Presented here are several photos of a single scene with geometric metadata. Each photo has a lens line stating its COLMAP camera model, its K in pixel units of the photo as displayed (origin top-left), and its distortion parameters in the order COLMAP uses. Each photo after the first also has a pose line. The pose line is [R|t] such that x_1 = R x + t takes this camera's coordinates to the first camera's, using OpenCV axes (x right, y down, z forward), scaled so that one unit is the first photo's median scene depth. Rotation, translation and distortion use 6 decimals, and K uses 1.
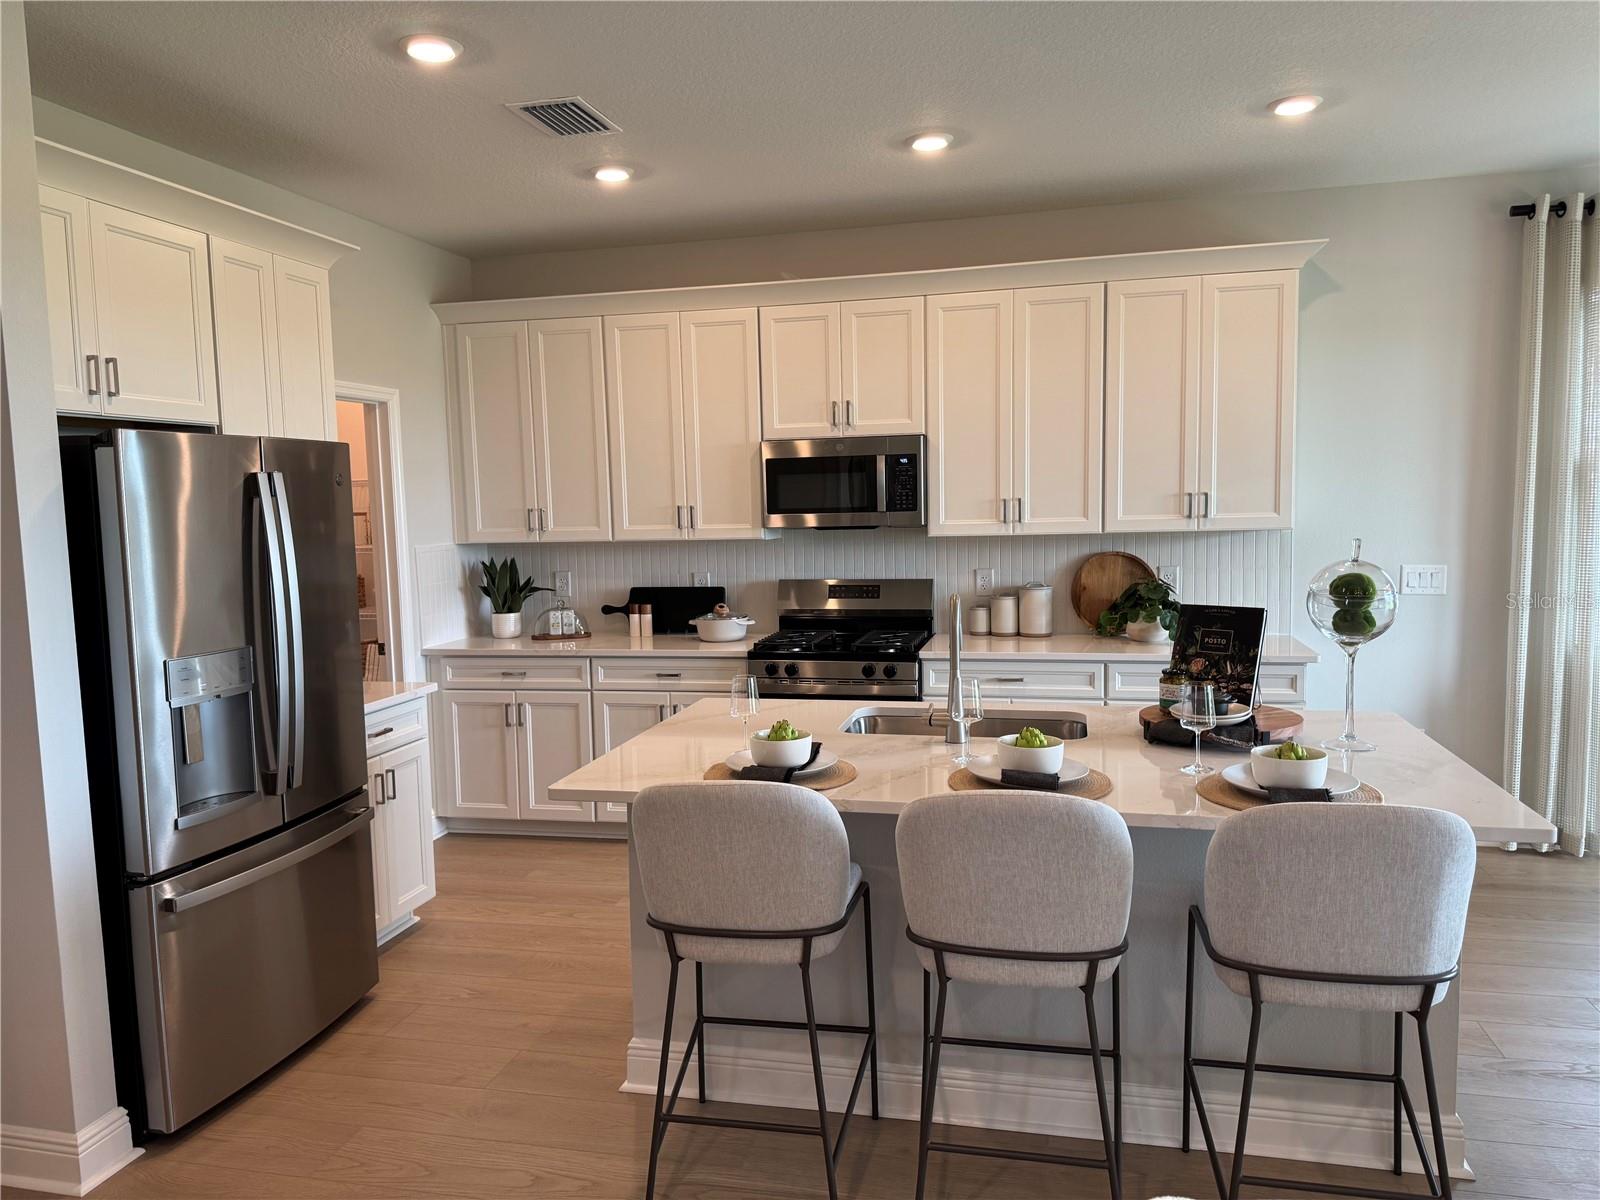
lens RADIAL K [[1129.9, 0, 800.0], [0, 1129.9, 600.0], [0, 0, 1]] dist [0.120570, -0.143434]
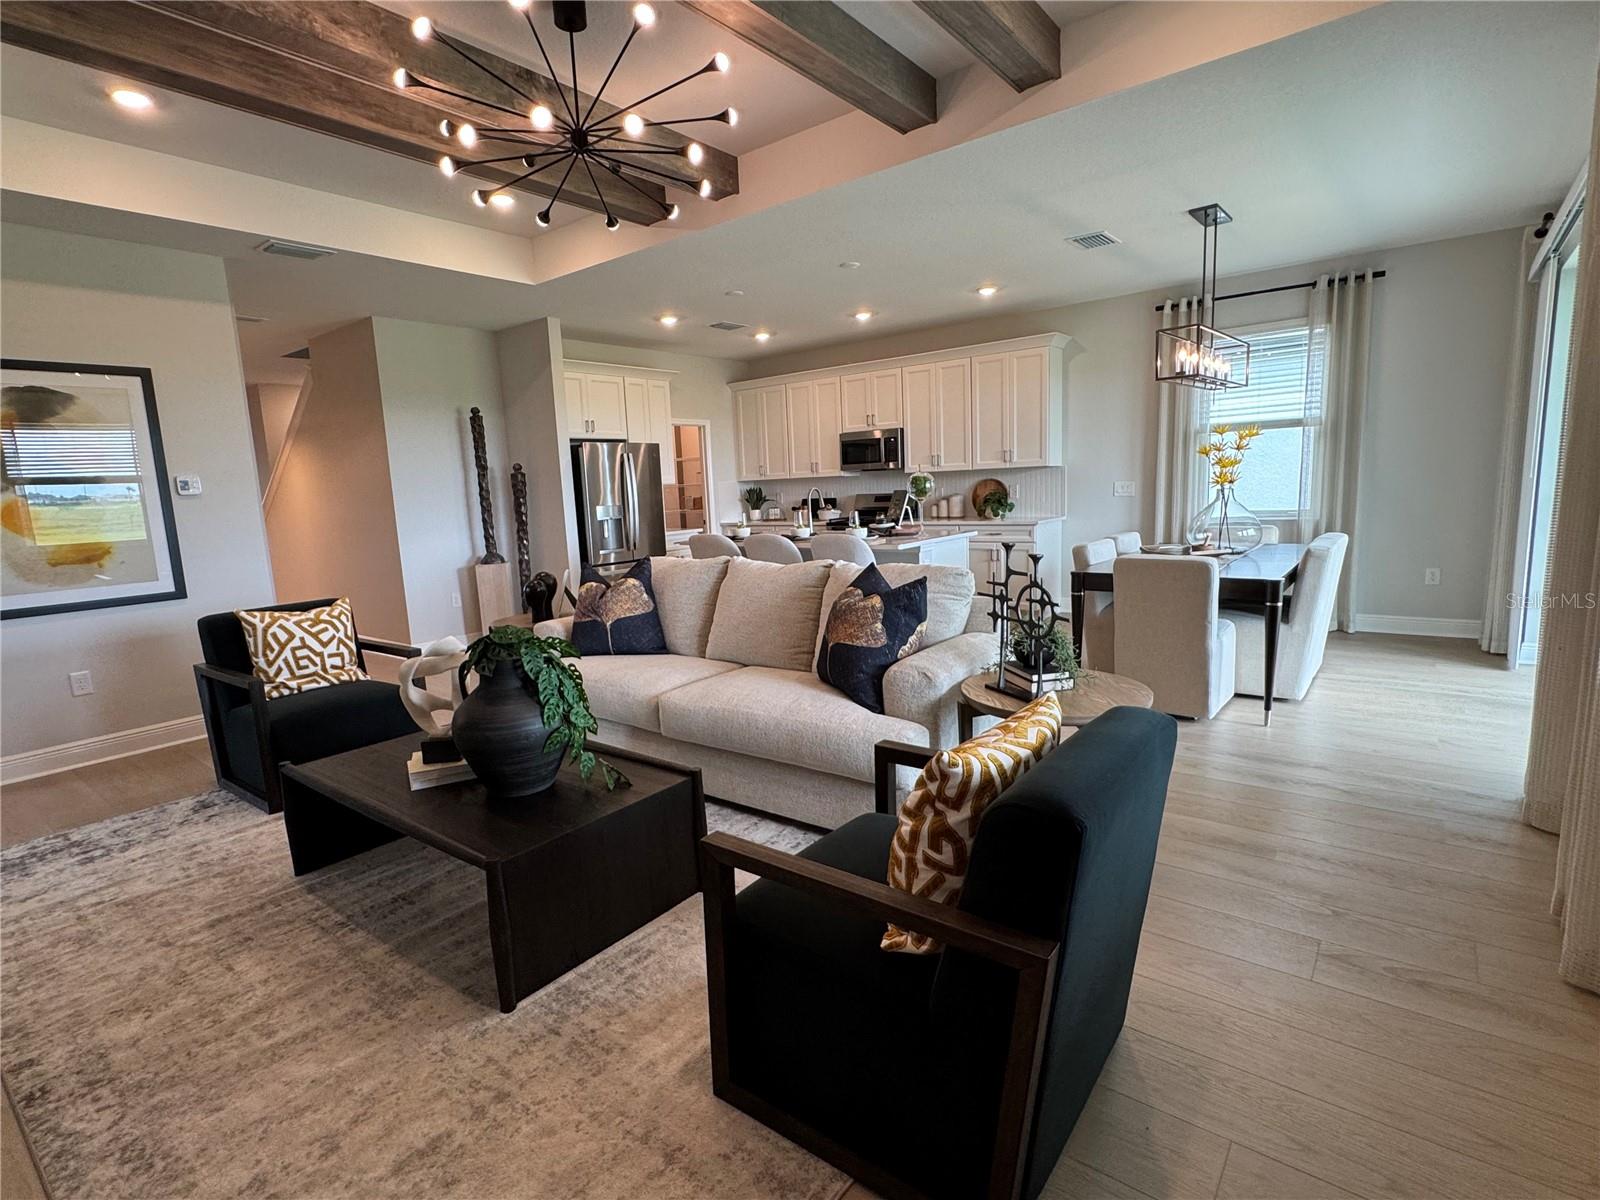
lens RADIAL K [[794.8, 0, 800.0], [0, 794.8, 600.0], [0, 0, 1]] dist [-0.000362, -0.000221]
pose [[0.903371, 0.046575, -0.426324, 0.616928], [-0.015498, 0.996981, 0.076077, 0.080032], [0.428581, -0.062118, 0.901366, -0.547064]]
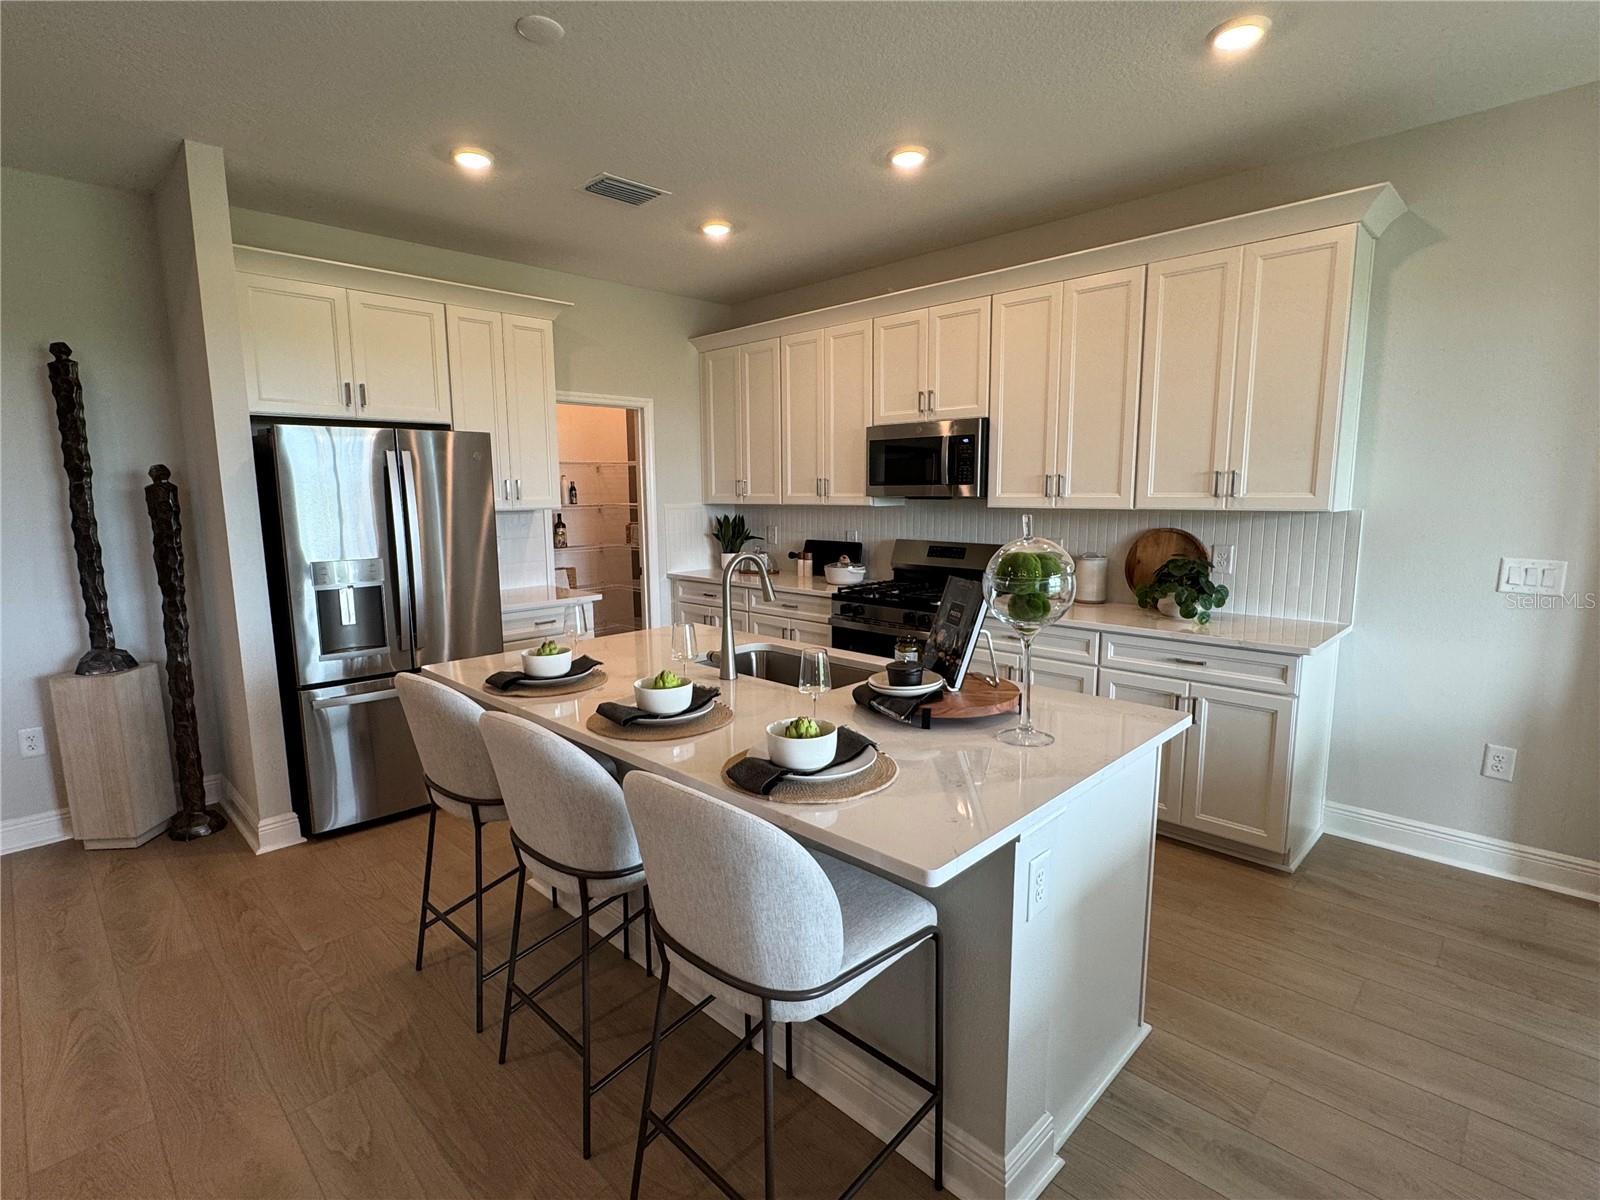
lens RADIAL K [[794.8, 0, 800.0], [0, 794.8, 600.0], [0, 0, 1]] dist [-0.000362, -0.000221]
pose [[0.852342, 0.090130, -0.515159, 0.375343], [-0.058420, 0.995281, 0.077472, -0.013961], [0.519711, -0.035937, 0.853586, 0.209605]]
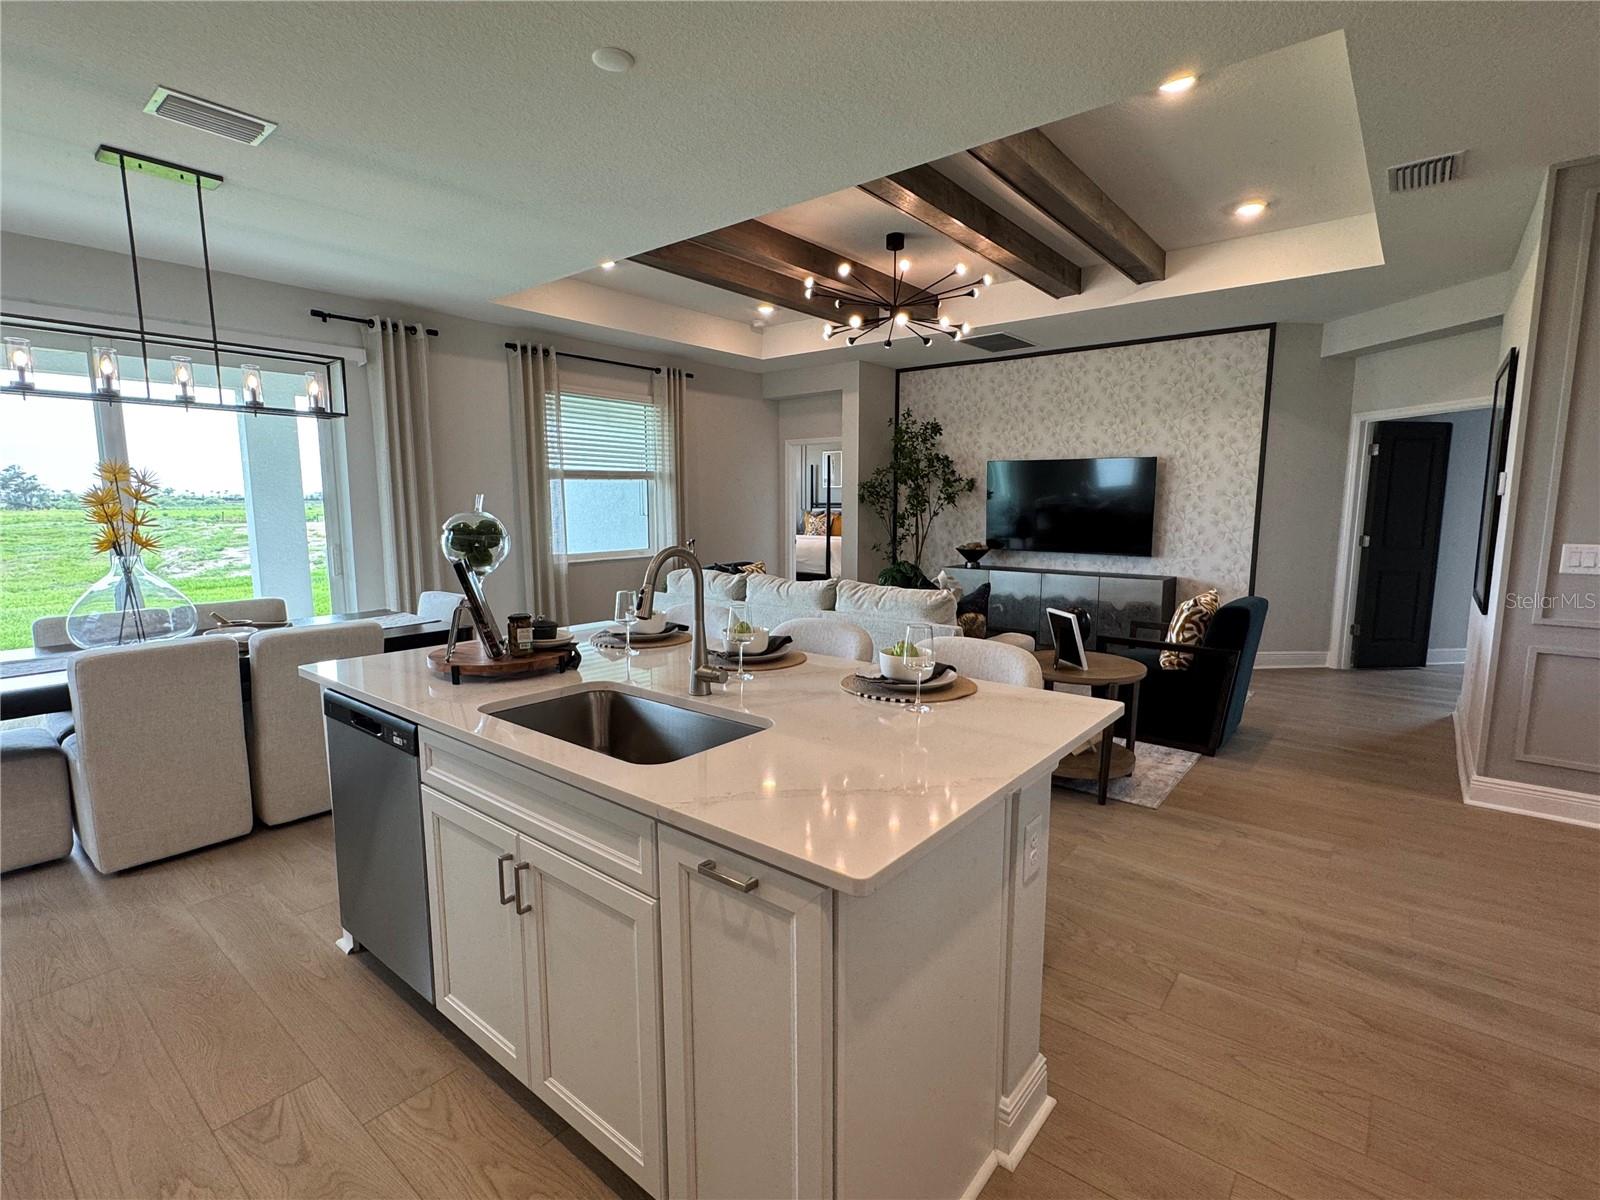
lens RADIAL K [[758.8, 0, 800.0], [0, 758.8, 600.0], [0, 0, 1]] dist [0.000139, 0.000119]
pose [[-0.897947, -0.033298, 0.438842, -0.126716], [0.062438, 0.977409, 0.201923, -0.049788], [-0.435652, 0.208717, -0.875582, 0.915466]]
